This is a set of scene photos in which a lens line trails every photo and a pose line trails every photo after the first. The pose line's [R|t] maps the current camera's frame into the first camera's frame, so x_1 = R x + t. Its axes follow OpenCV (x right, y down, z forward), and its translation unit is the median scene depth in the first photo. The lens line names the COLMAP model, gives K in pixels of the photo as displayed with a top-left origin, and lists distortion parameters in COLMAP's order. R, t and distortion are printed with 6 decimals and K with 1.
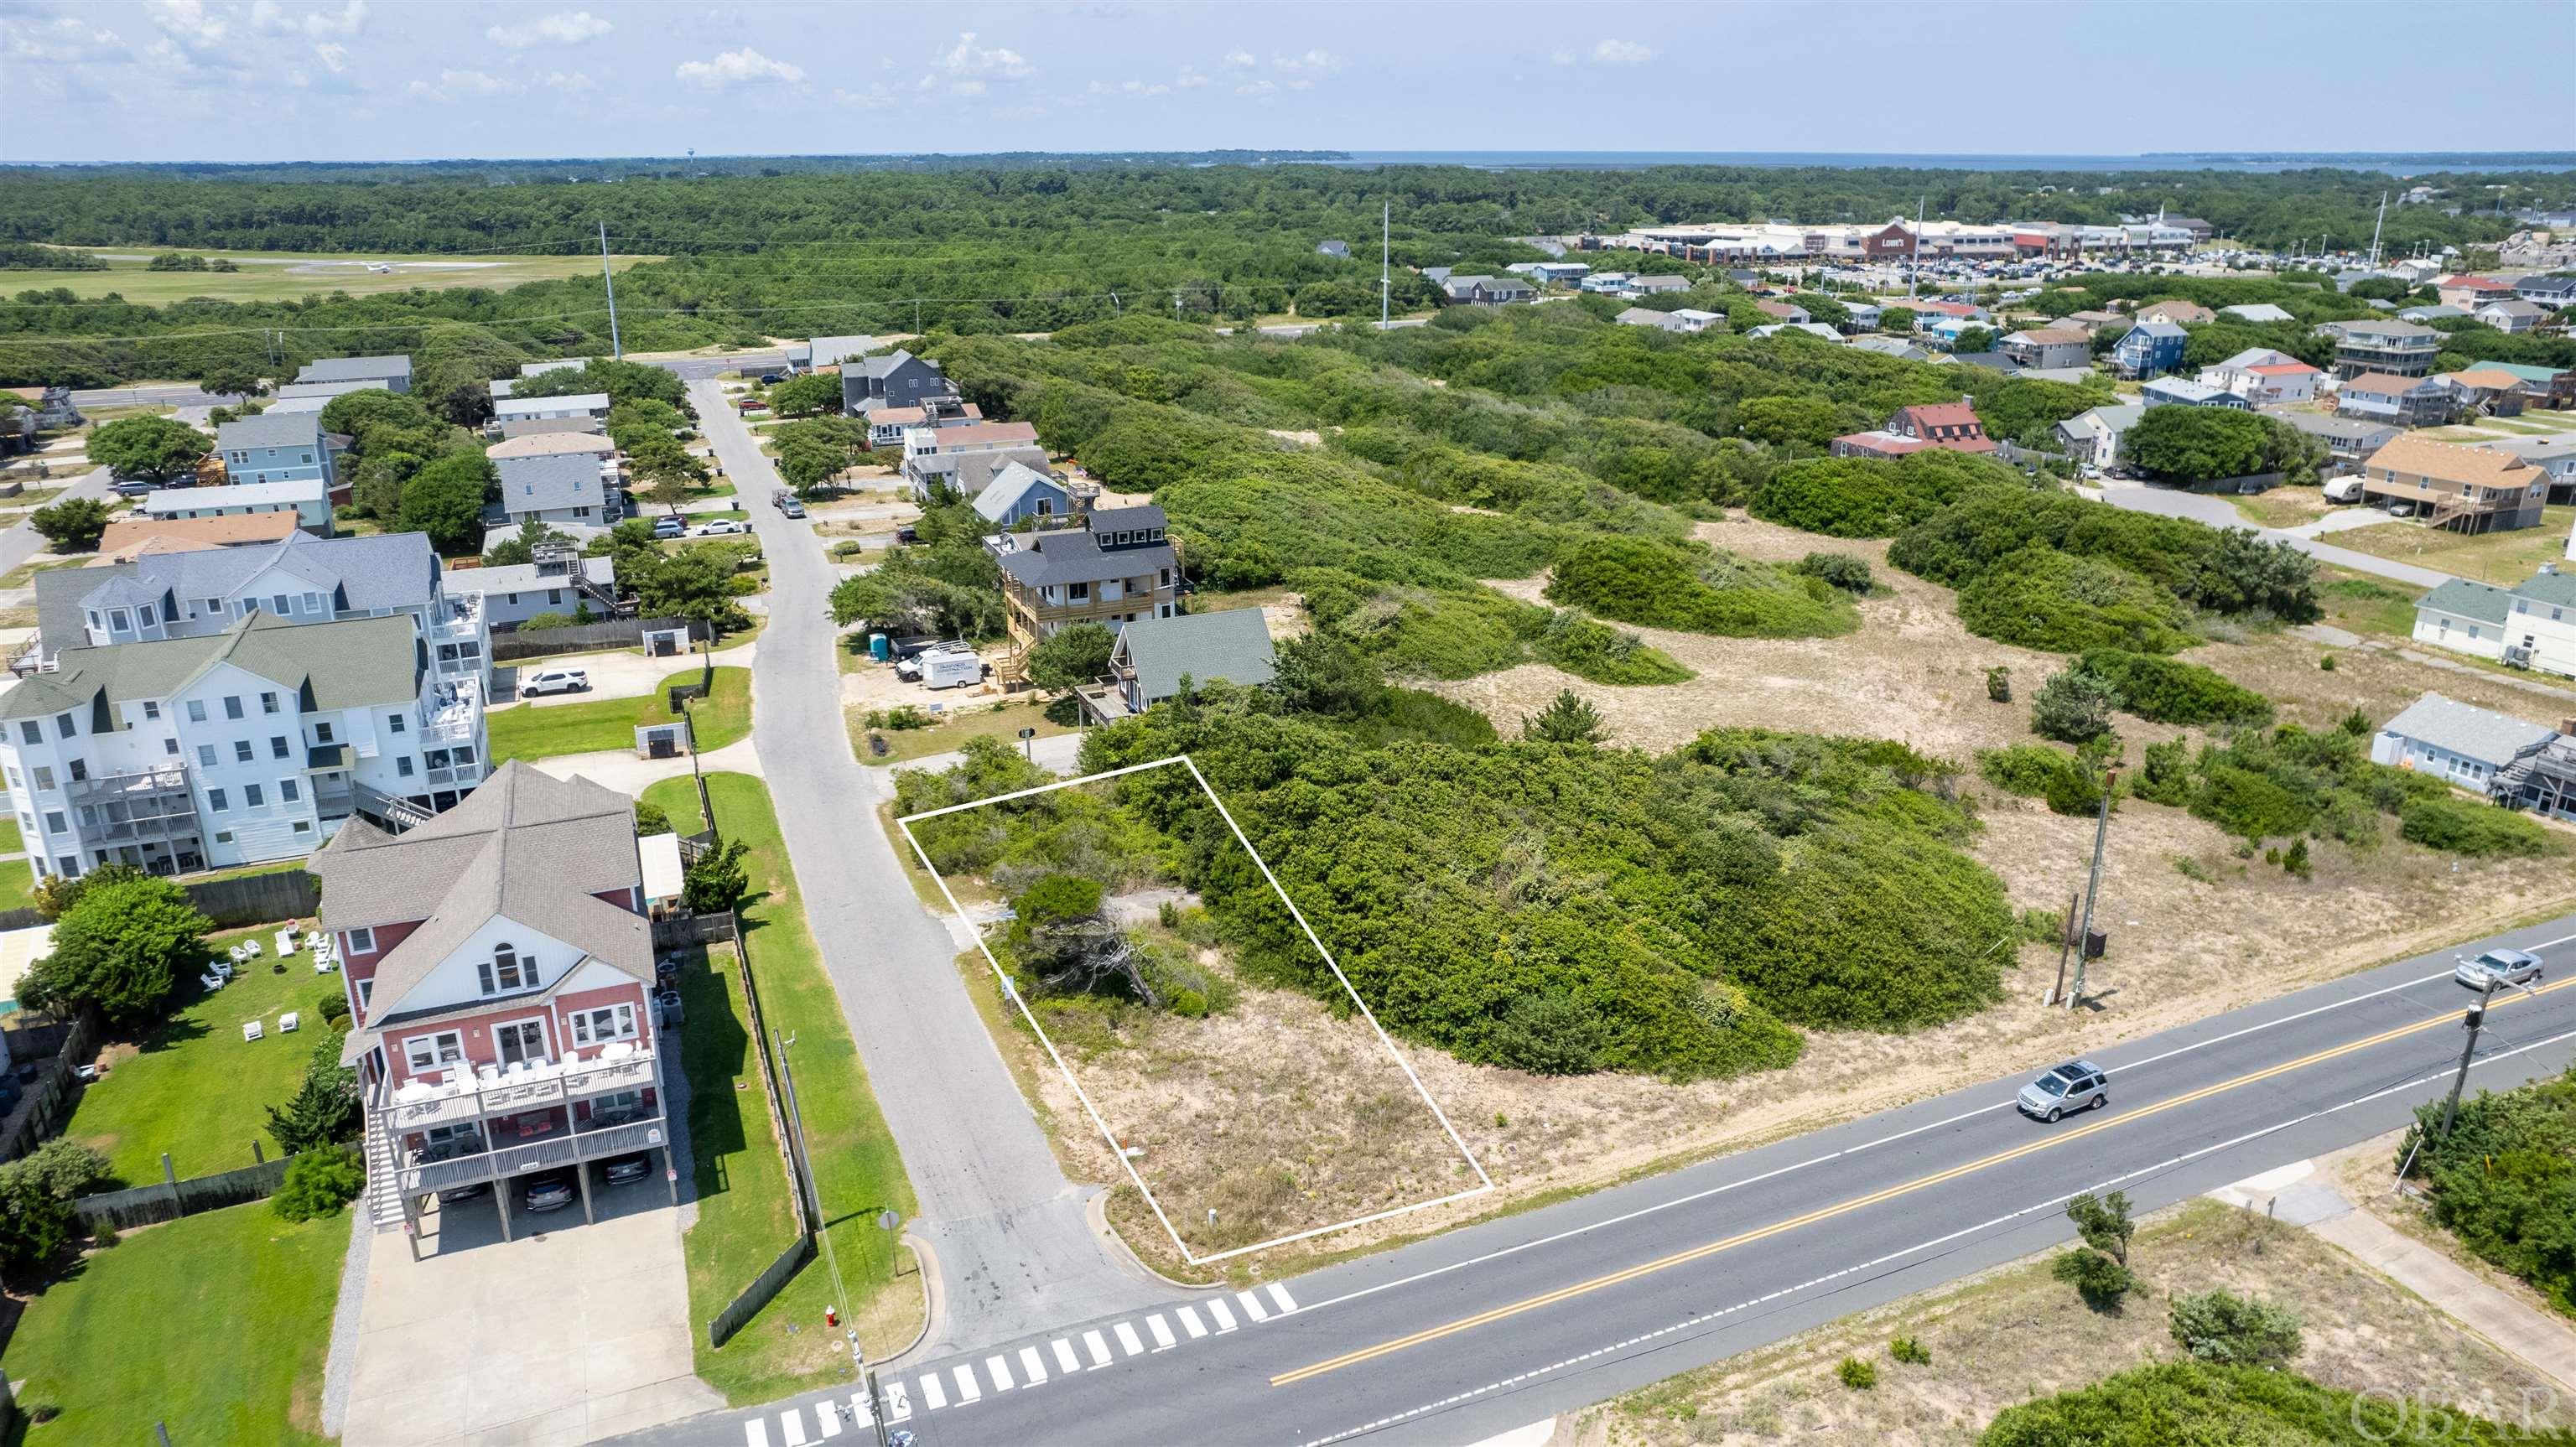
lens RADIAL K [[1657.8, 0, 1285.1], [0, 1657.8, 727.3], [0, 0, 1]] dist [-0.071253, 0.059609]
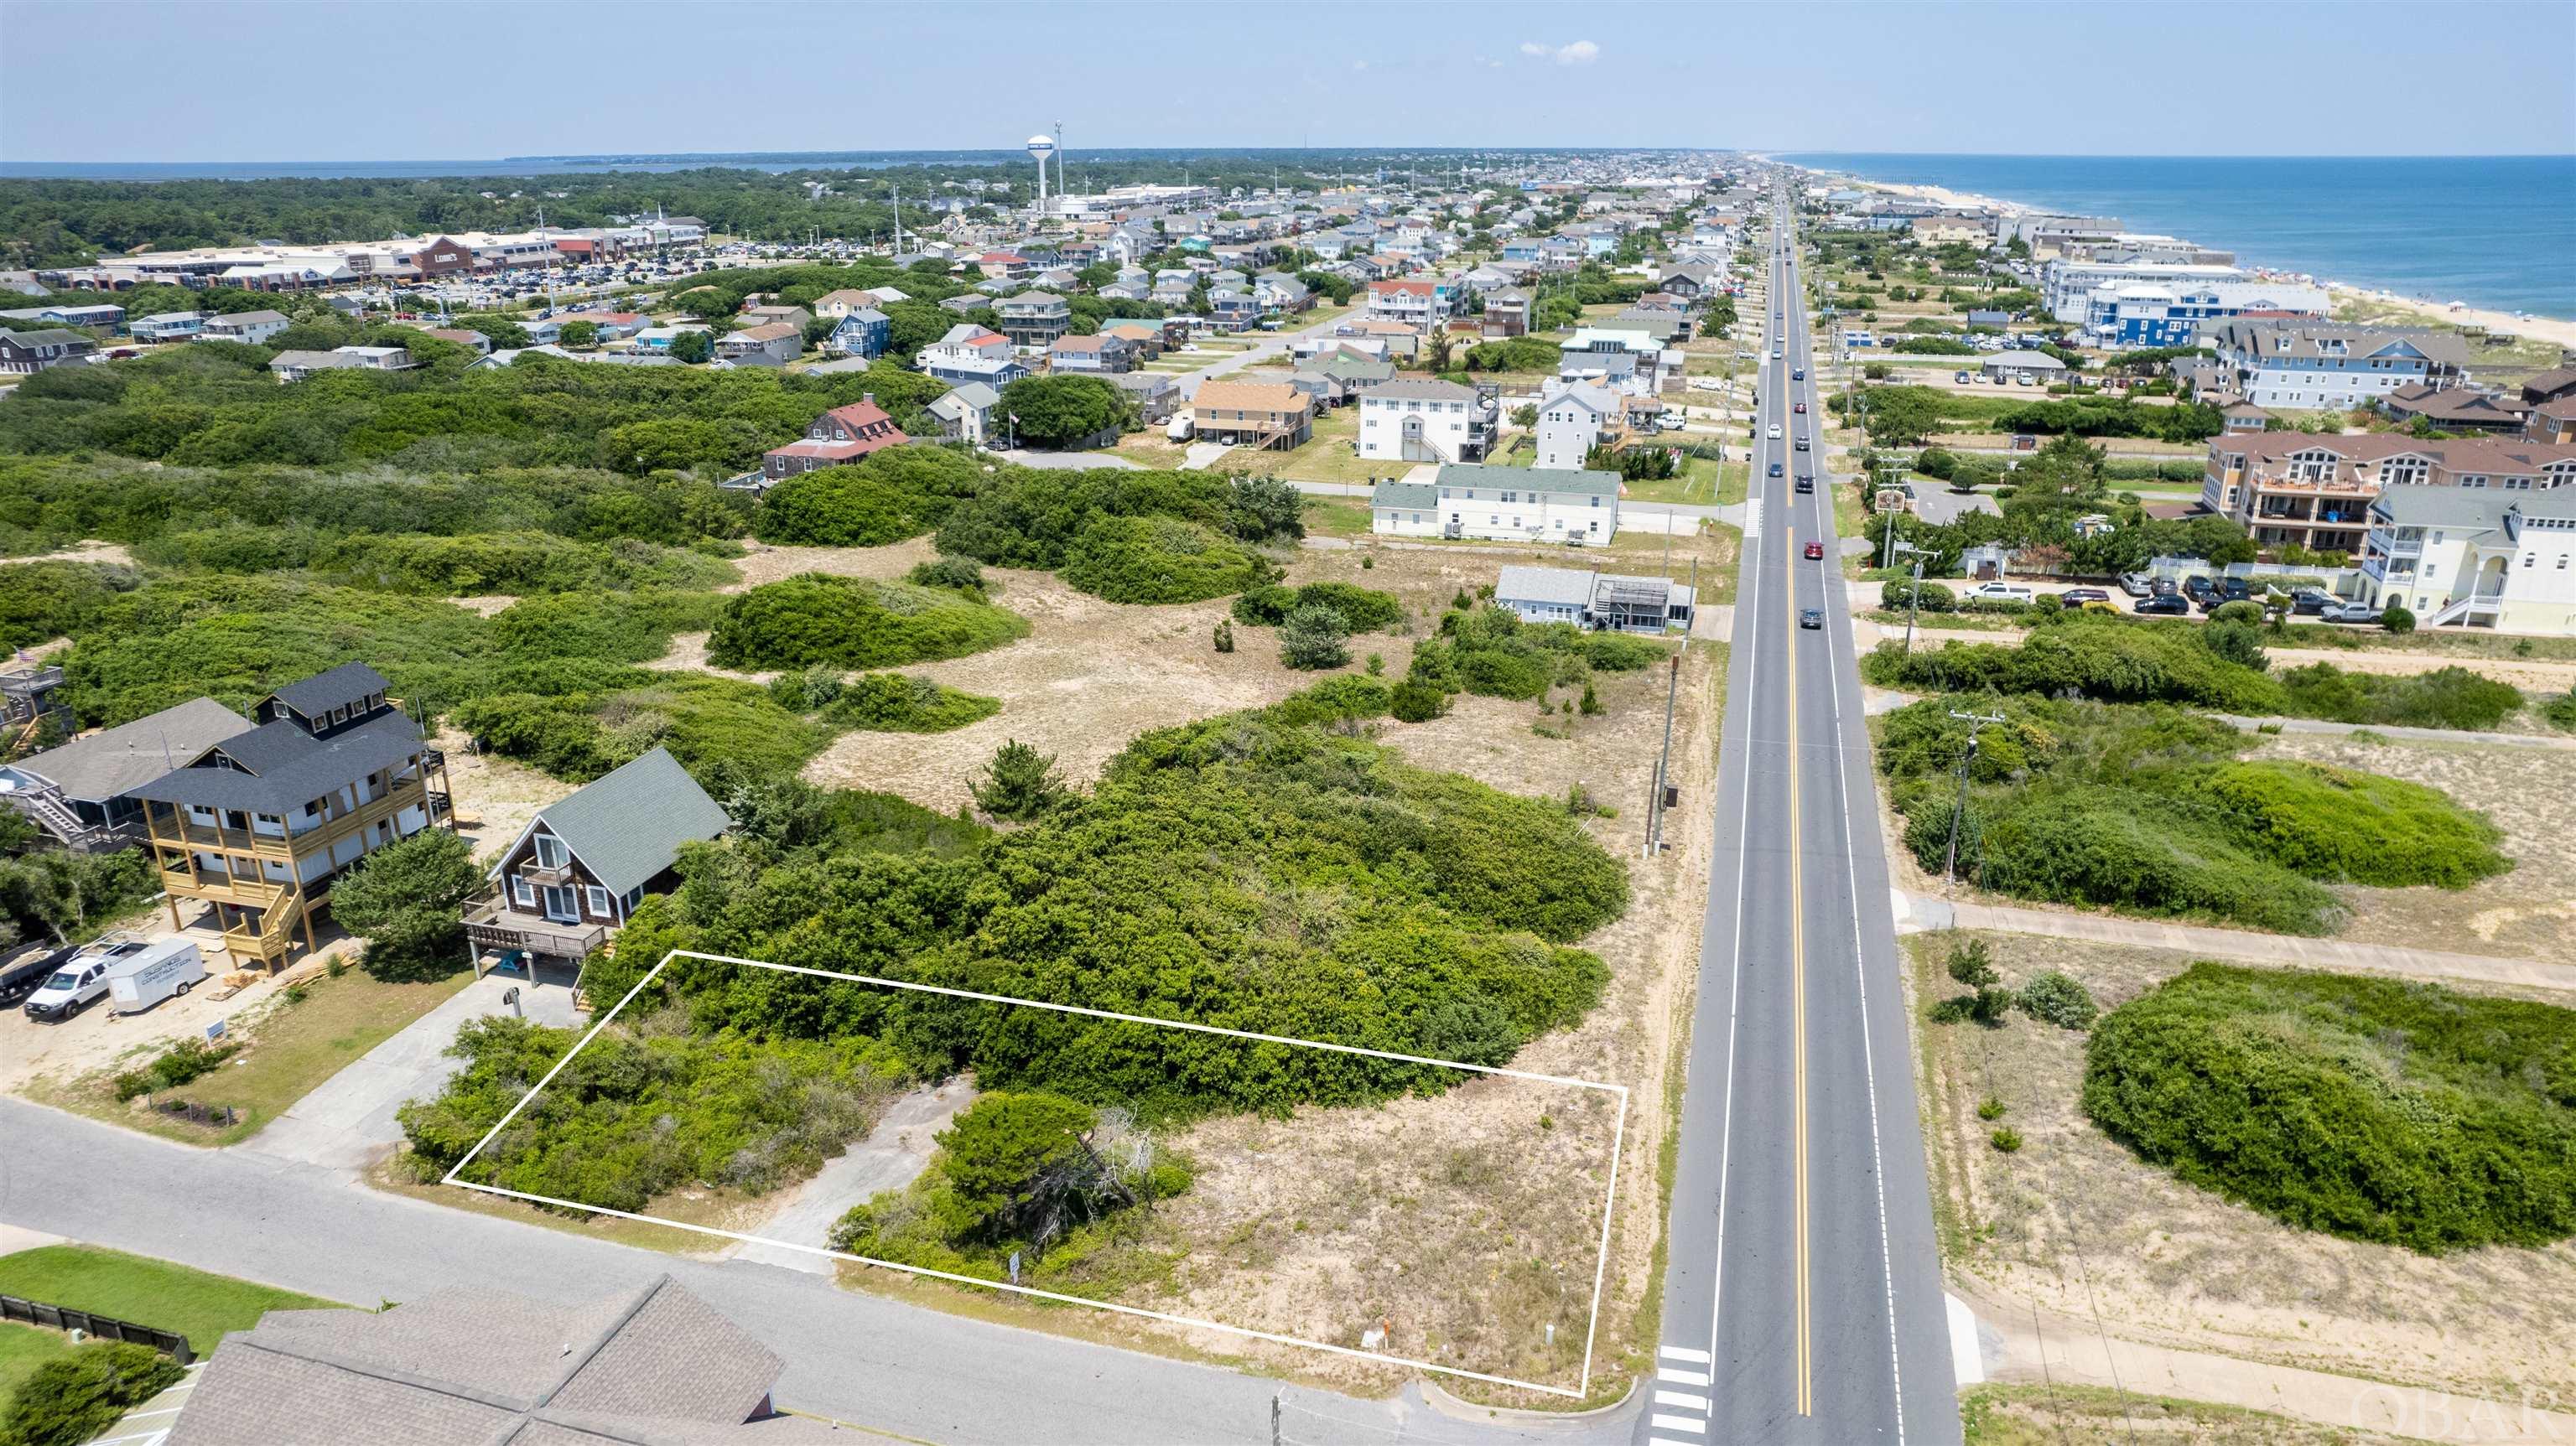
lens RADIAL K [[1657.6, 0, 1288.0], [0, 1657.6, 723.0], [0, 0, 1]] dist [-0.077666, 0.069751]
pose [[0.627030, -0.257735, 0.735123, -0.347720], [0.261216, 0.958610, 0.113284, -0.081227], [-0.733893, 0.120994, 0.668402, 0.223712]]
